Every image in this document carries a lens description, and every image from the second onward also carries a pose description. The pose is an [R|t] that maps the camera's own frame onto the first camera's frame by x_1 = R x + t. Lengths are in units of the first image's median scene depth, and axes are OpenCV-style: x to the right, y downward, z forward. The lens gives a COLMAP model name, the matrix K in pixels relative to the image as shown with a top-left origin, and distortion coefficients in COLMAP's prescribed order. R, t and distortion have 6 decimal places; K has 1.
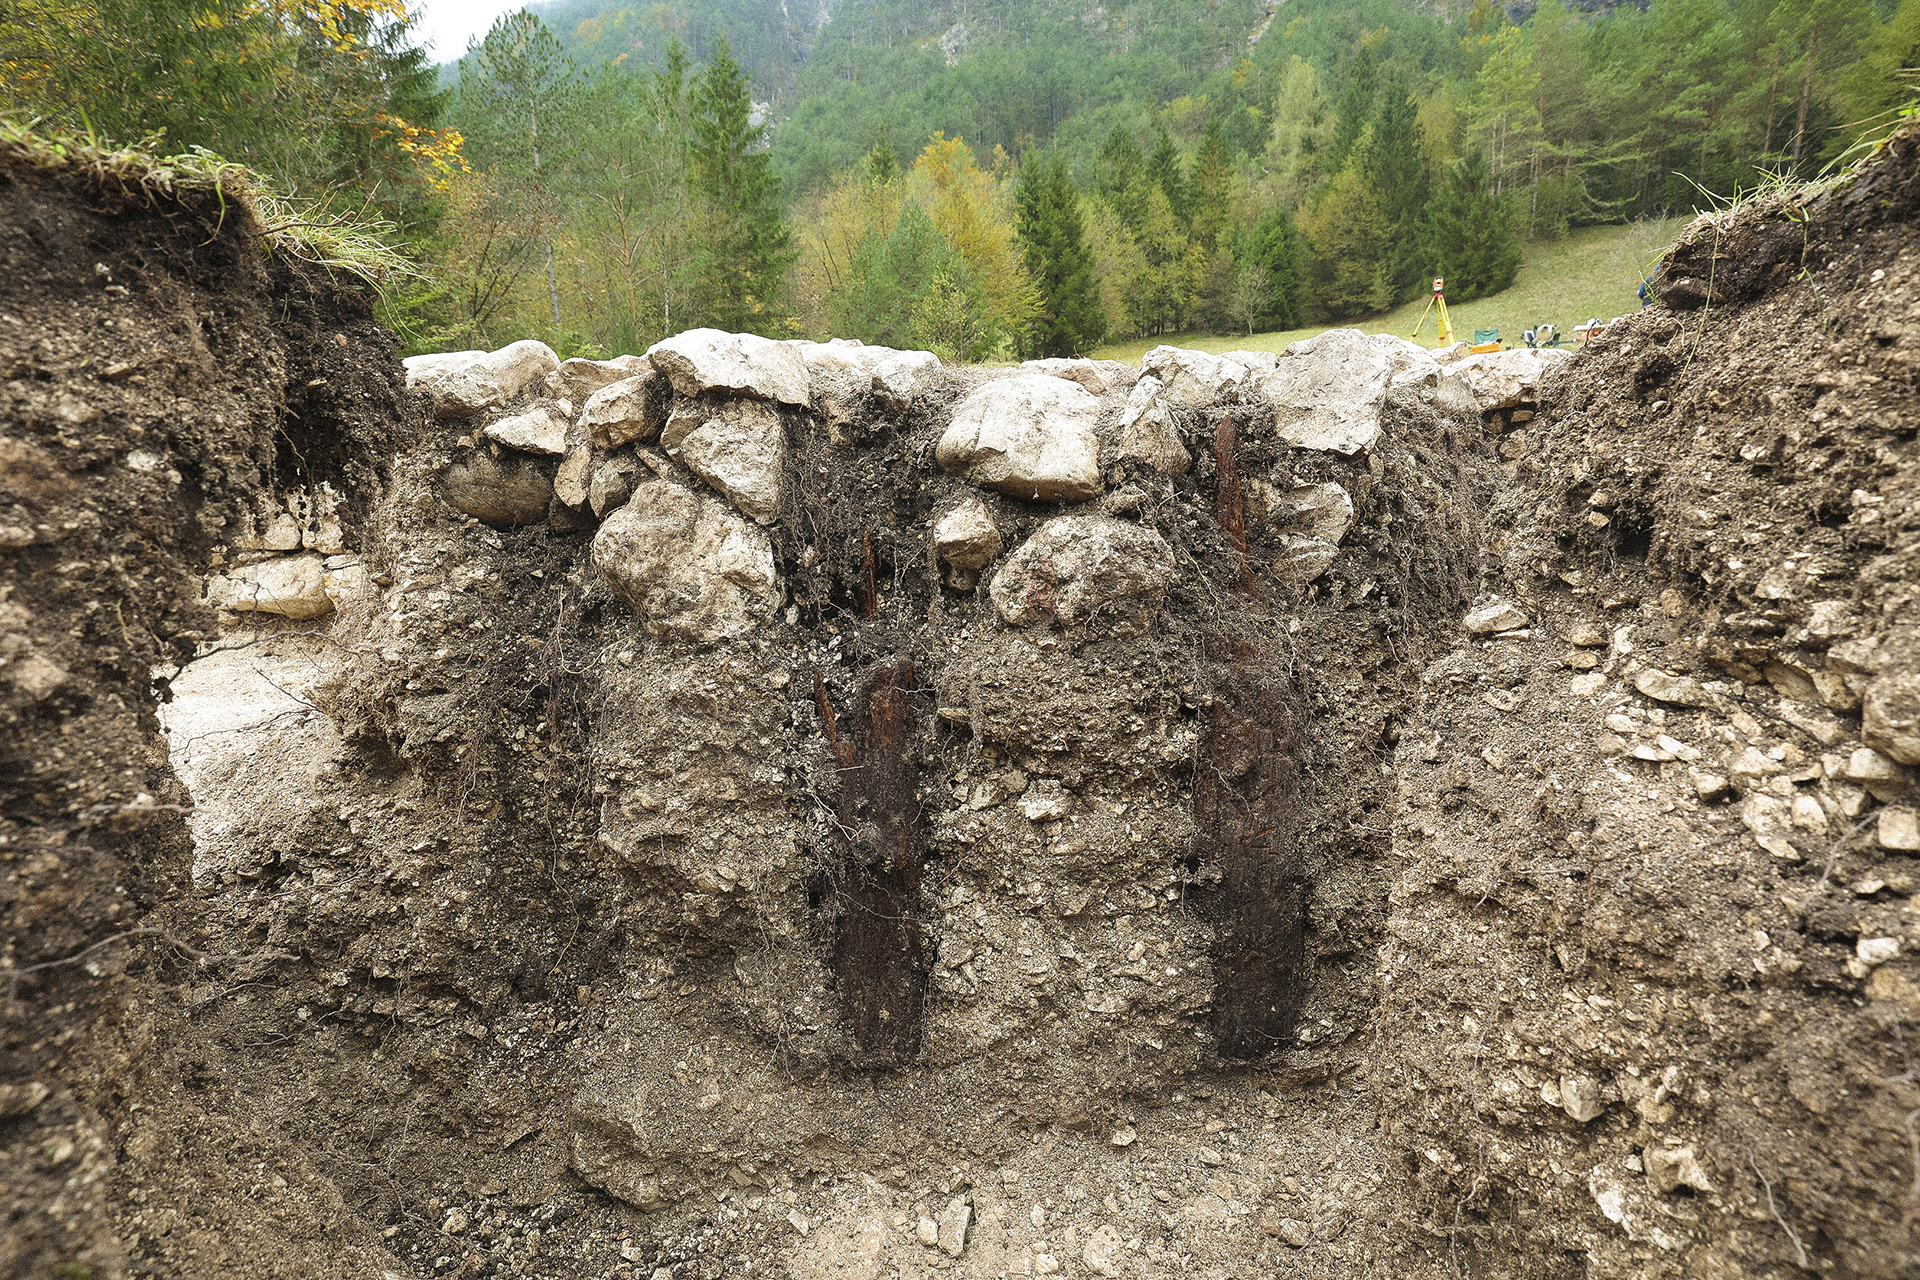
lens RADIAL K [[912.5, 0, 962.4], [0, 912.5, 640.7], [0, 0, 1]] dist [-0.027376, -0.000324]
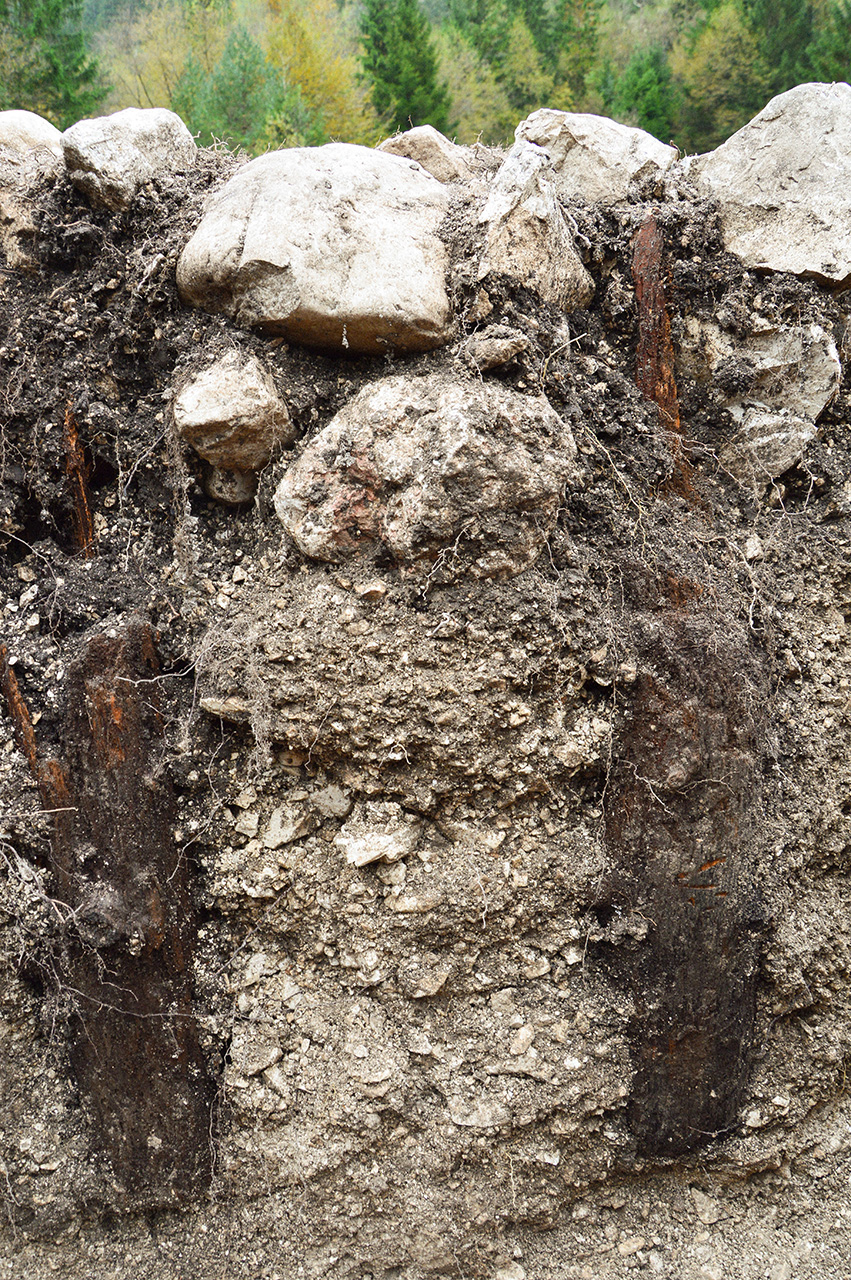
lens RADIAL K [[1004.3, 0, 427.5], [0, 1004.3, 644.1], [0, 0, 1]] dist [-0.128140, 0.052551]
pose [[0.993571, -0.038474, 0.106477, 0.055043], [0.026216, 0.993109, 0.114222, -0.034556], [-0.110138, -0.110696, 0.987733, 0.316468]]
